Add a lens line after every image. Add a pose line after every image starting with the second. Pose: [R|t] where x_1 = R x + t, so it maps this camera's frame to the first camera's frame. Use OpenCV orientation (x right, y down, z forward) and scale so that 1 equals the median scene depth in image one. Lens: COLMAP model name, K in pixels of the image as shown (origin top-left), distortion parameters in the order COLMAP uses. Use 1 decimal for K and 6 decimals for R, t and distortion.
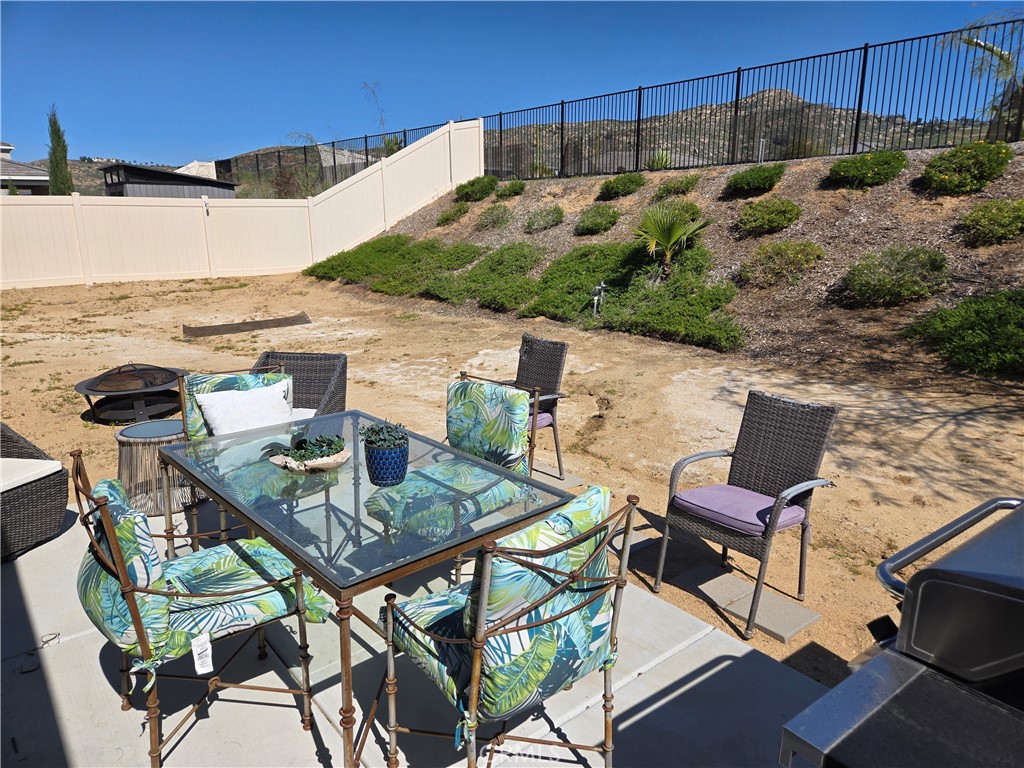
lens RADIAL K [[694.3, 0, 511.3], [0, 694.3, 384.1], [0, 0, 1]] dist [0.047907, -0.006691]
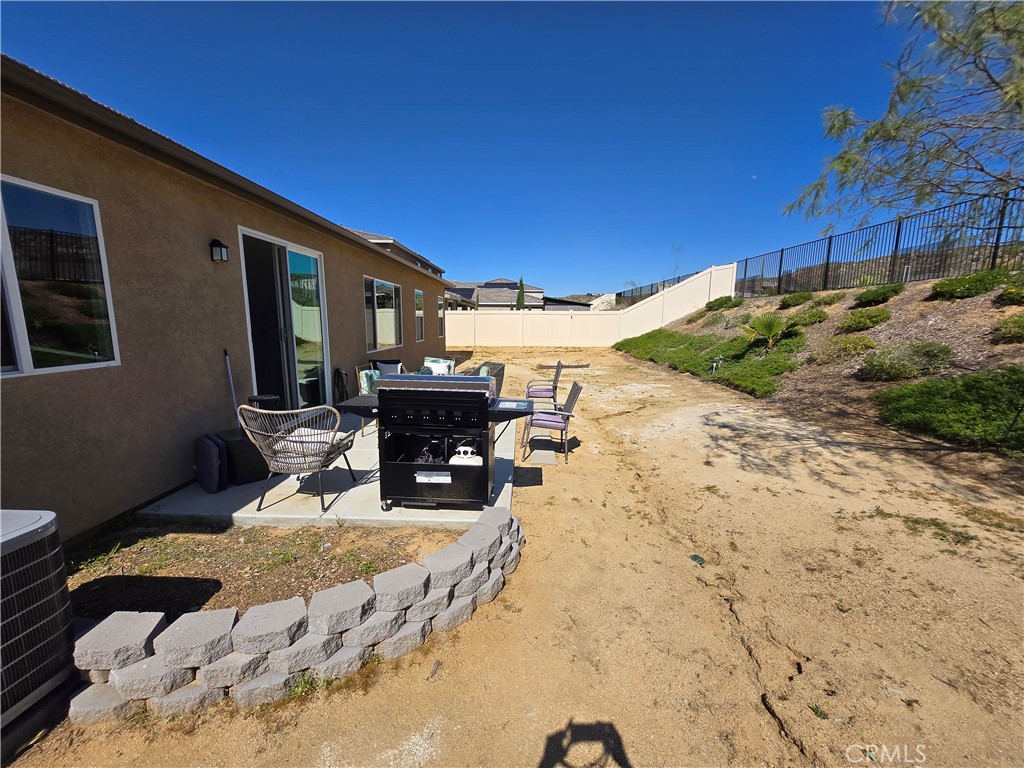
lens RADIAL K [[405.5, 0, 513.1], [0, 405.5, 383.7], [0, 0, 1]] dist [0.001311, -0.000019]
pose [[0.761592, 0.109545, -0.638731, 0.337279], [-0.162435, 0.986415, -0.024506, 0.027193], [0.627370, 0.122416, 0.769040, -0.077706]]
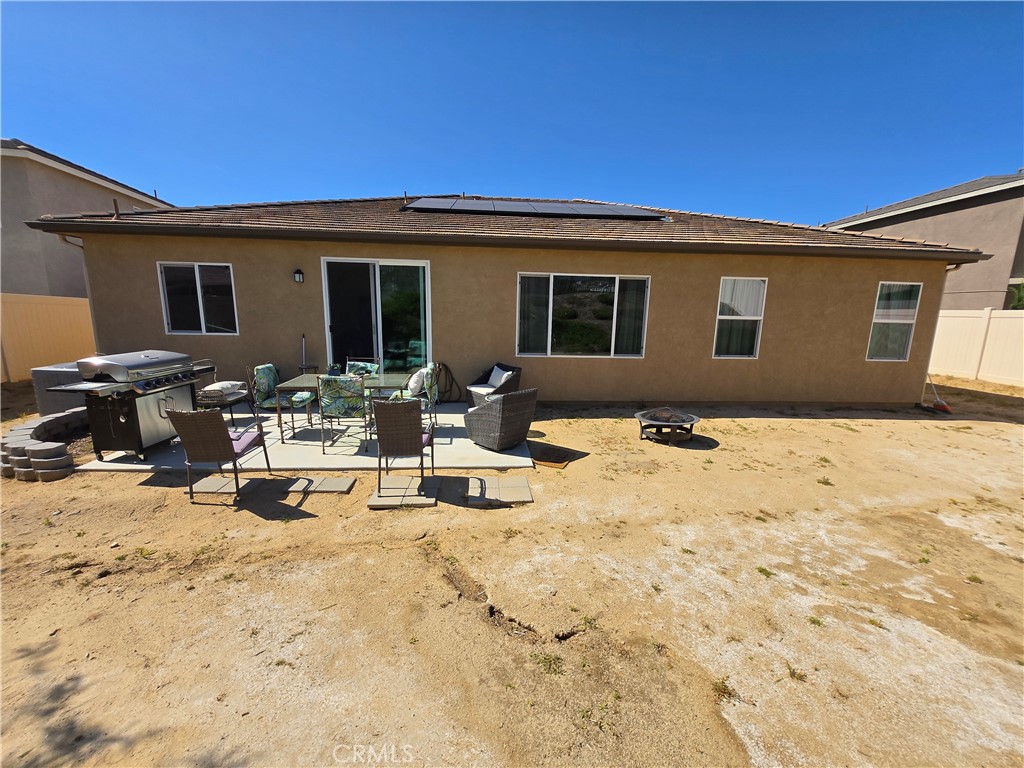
lens RADIAL K [[405.5, 0, 516.8], [0, 405.5, 384.8], [0, 0, 1]] dist [0.001311, -0.000019]
pose [[-0.584048, 0.127794, -0.801597, 0.216918], [-0.212858, 0.928858, 0.303172, -0.152753], [0.783313, 0.347693, -0.515295, 0.627749]]
